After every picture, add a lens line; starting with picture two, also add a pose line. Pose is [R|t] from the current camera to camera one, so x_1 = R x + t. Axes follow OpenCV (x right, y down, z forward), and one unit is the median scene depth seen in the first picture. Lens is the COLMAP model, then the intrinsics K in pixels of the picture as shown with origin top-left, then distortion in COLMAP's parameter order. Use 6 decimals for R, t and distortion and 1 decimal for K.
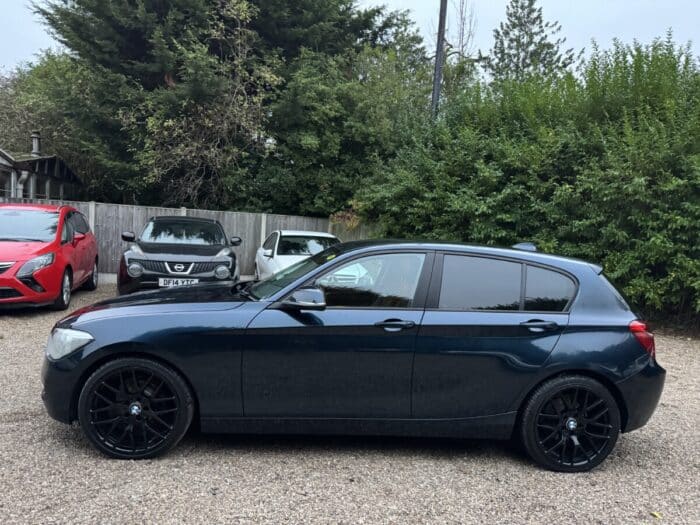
lens RADIAL K [[486.3, 0, 351.0], [0, 486.3, 275.4], [0, 0, 1]] dist [0.038179, -0.073505]
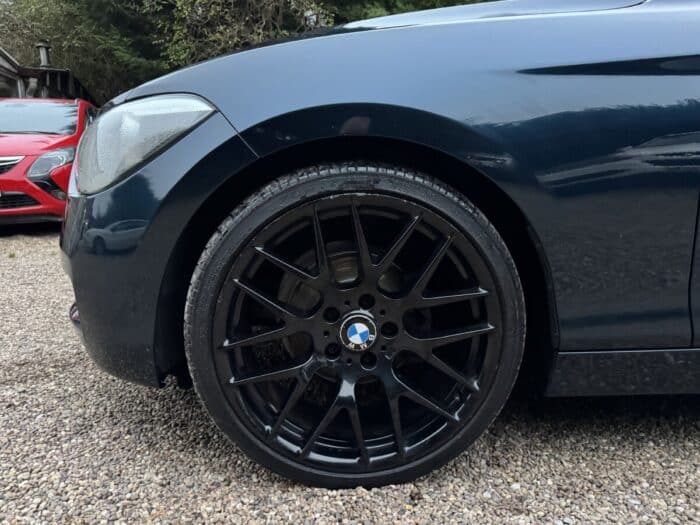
lens RADIAL K [[501.7, 0, 342.7], [0, 501.7, 265.5], [0, 0, 1]] dist [-0.001683, -0.005726]
pose [[0.996181, -0.048768, -0.072417, -0.423048], [0.055398, 0.994164, 0.092567, 0.198128], [0.067481, -0.096225, 0.993070, 0.675874]]
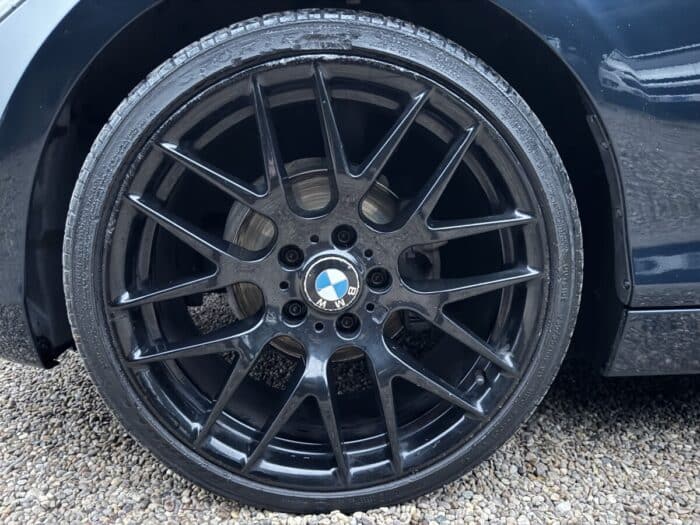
lens RADIAL K [[501.7, 0, 342.7], [0, 501.7, 265.5], [0, 0, 1]] dist [-0.001683, -0.005726]
pose [[0.995820, -0.053914, -0.073732, -0.417510], [0.062601, 0.990664, 0.121104, 0.238280], [0.066514, -0.125213, 0.989898, 0.781309]]
